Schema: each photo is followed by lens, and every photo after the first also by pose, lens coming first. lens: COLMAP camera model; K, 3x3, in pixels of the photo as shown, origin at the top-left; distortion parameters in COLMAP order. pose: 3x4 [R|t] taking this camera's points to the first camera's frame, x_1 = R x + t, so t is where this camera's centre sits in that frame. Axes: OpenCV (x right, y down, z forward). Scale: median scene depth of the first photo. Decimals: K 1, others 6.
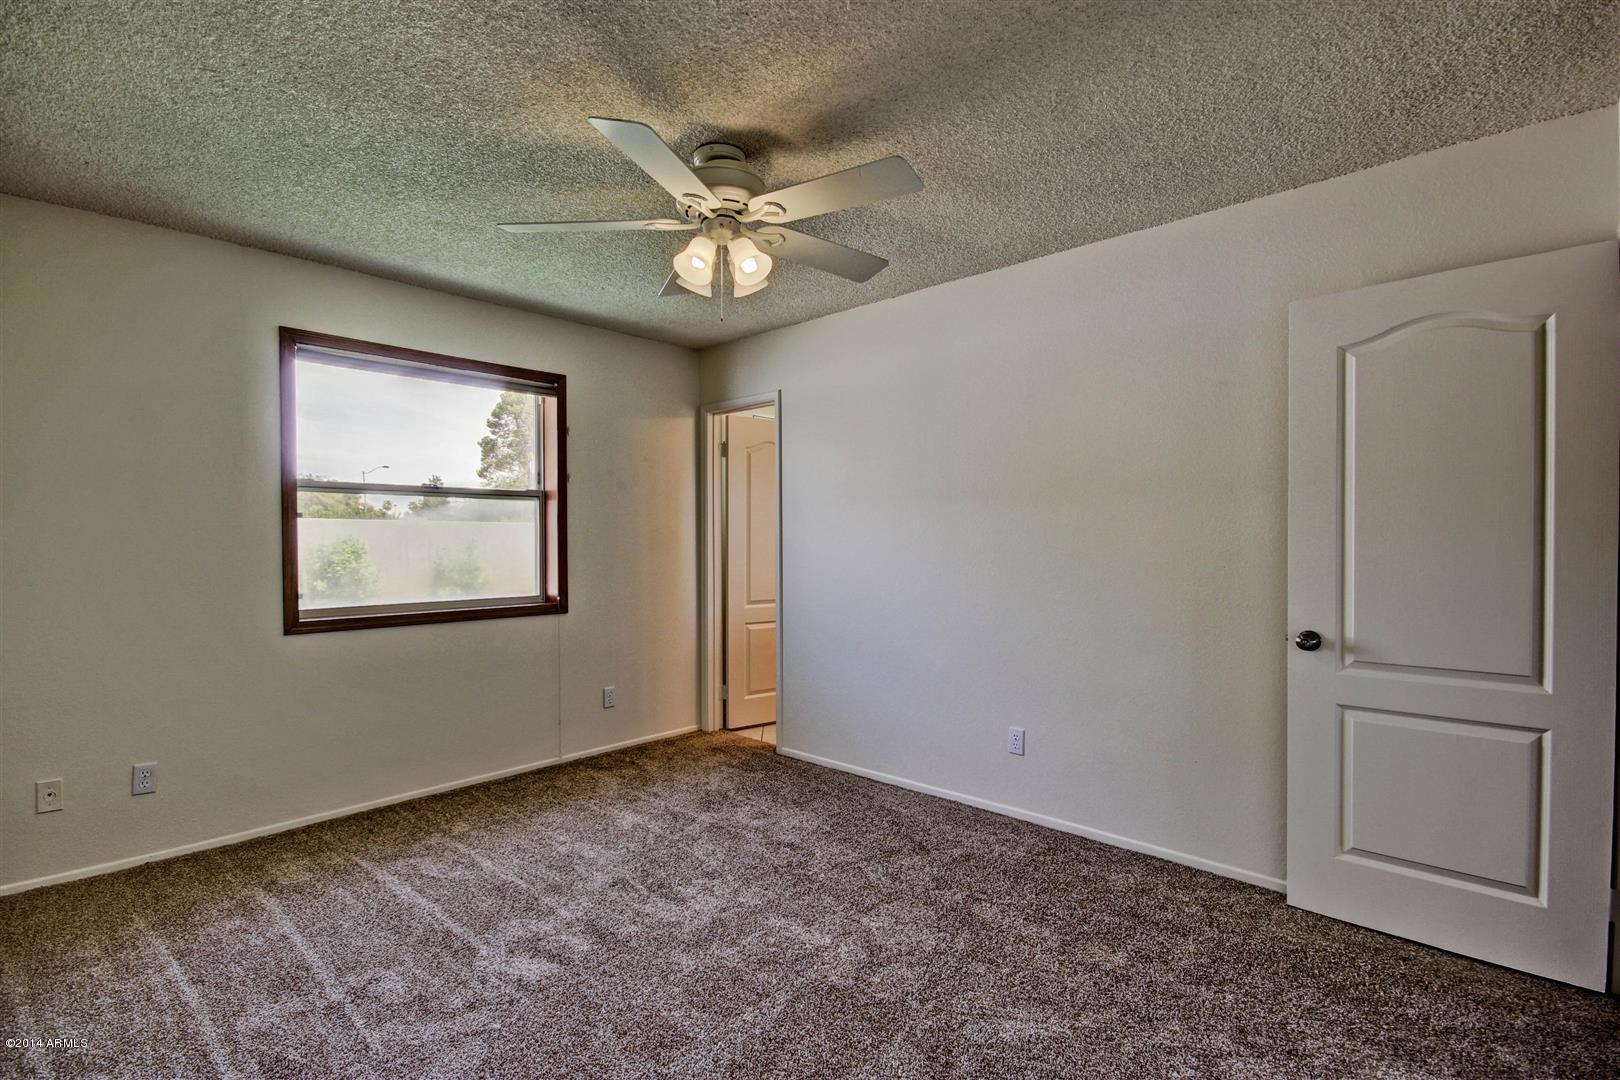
lens RADIAL K [[771.1, 0, 810.9], [0, 771.1, 536.5], [0, 0, 1]] dist [-0.002390, -0.002630]
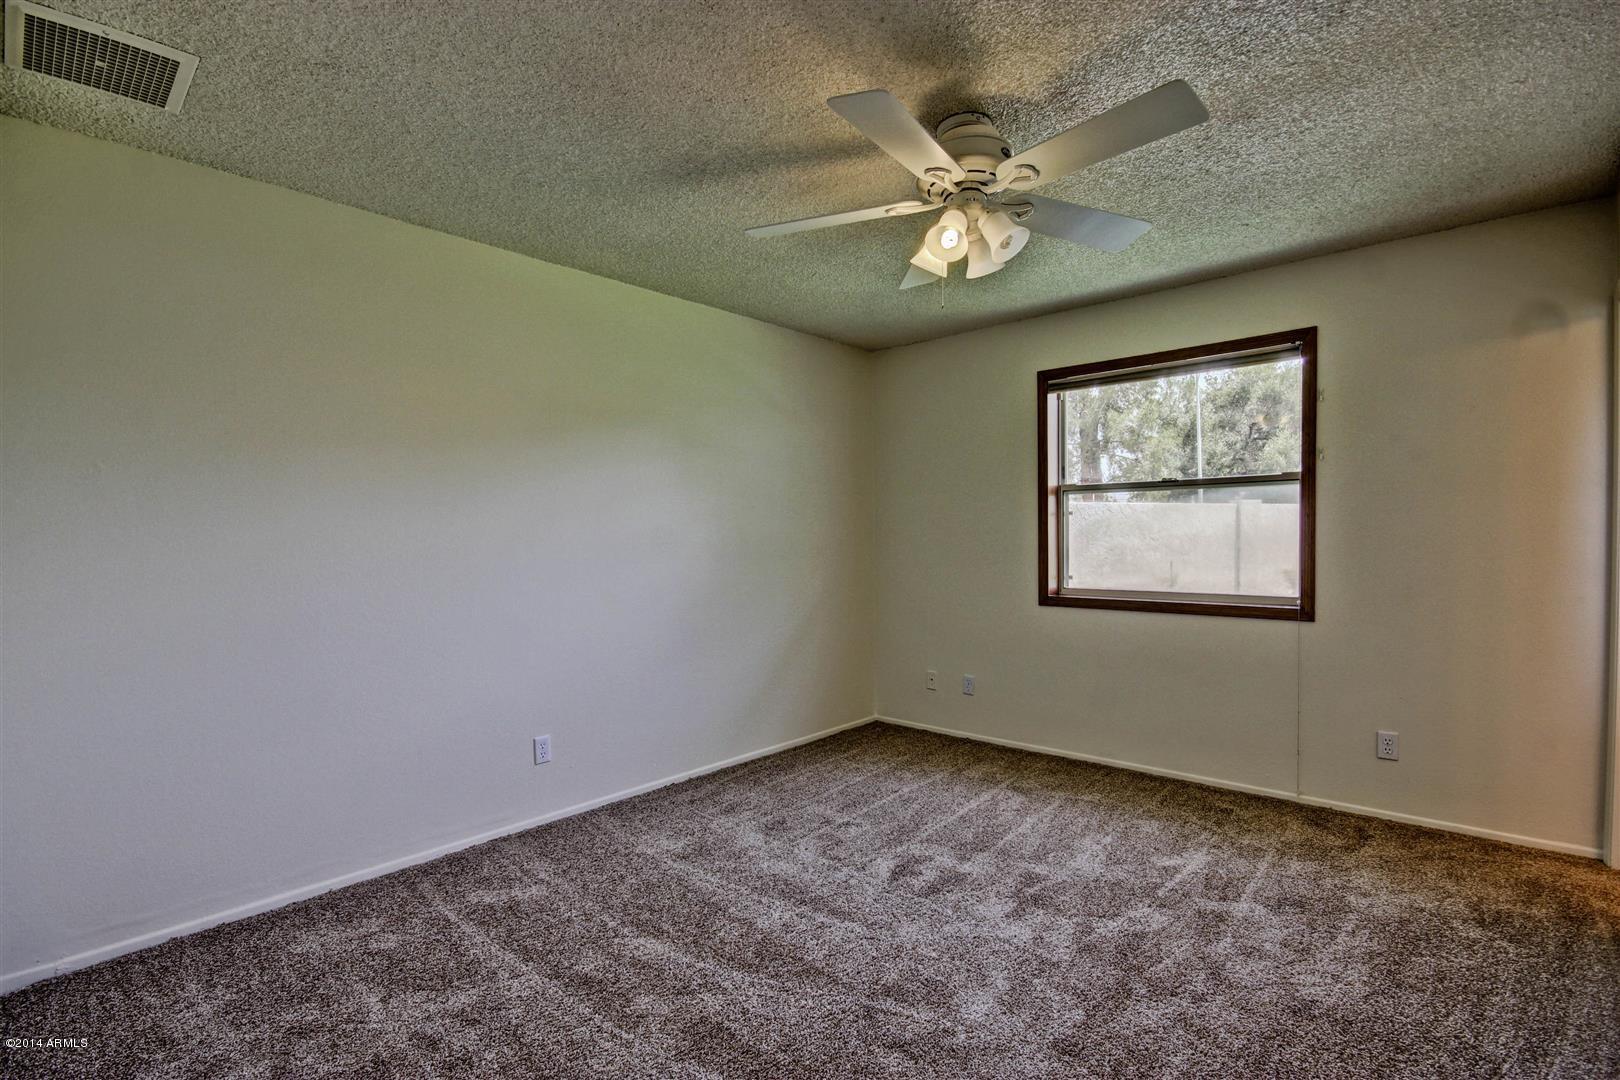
lens RADIAL K [[771.1, 0, 806.8], [0, 771.1, 539.4], [0, 0, 1]] dist [-0.002390, -0.002630]
pose [[-0.026522, 0.012349, -0.999572, 0.603096], [0.020516, 0.999720, 0.011807, -0.009066], [0.999438, -0.020194, -0.026768, 0.590824]]
